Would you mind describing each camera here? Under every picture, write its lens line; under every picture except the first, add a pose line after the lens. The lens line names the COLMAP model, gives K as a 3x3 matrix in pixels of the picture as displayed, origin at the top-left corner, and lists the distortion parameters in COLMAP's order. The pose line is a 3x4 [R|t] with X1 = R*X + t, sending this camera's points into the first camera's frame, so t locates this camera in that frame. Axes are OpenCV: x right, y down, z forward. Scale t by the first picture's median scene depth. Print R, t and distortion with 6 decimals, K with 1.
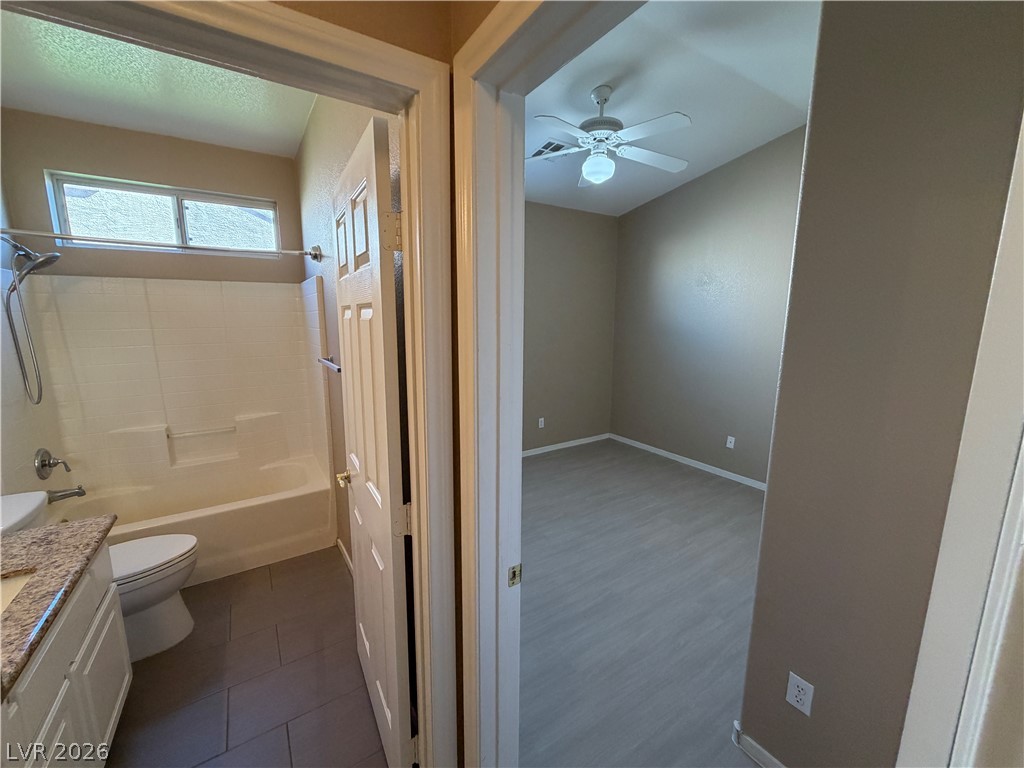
lens RADIAL K [[404.3, 0, 510.4], [0, 404.3, 382.3], [0, 0, 1]] dist [0.000050, -0.000388]
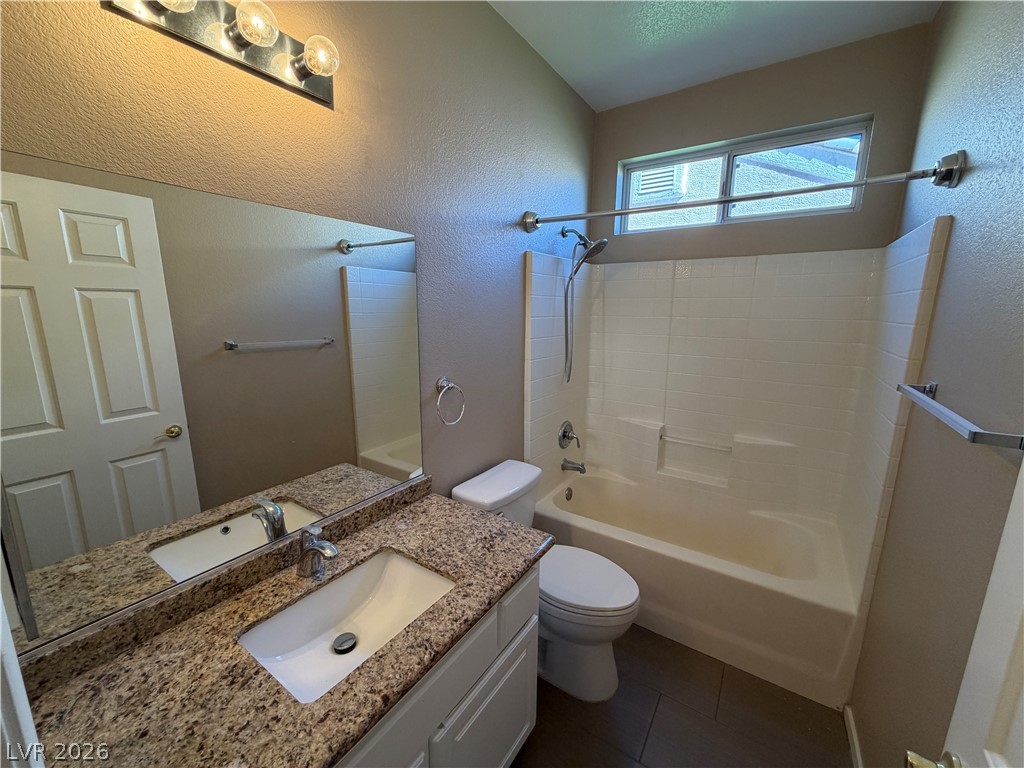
lens RADIAL K [[404.3, 0, 510.5], [0, 404.3, 382.7], [0, 0, 1]] dist [0.000050, -0.000388]
pose [[0.388370, 0.173154, -0.905089, -0.185199], [-0.157516, 0.980206, 0.119935, -0.039925], [0.907941, 0.095987, 0.407957, 0.319079]]
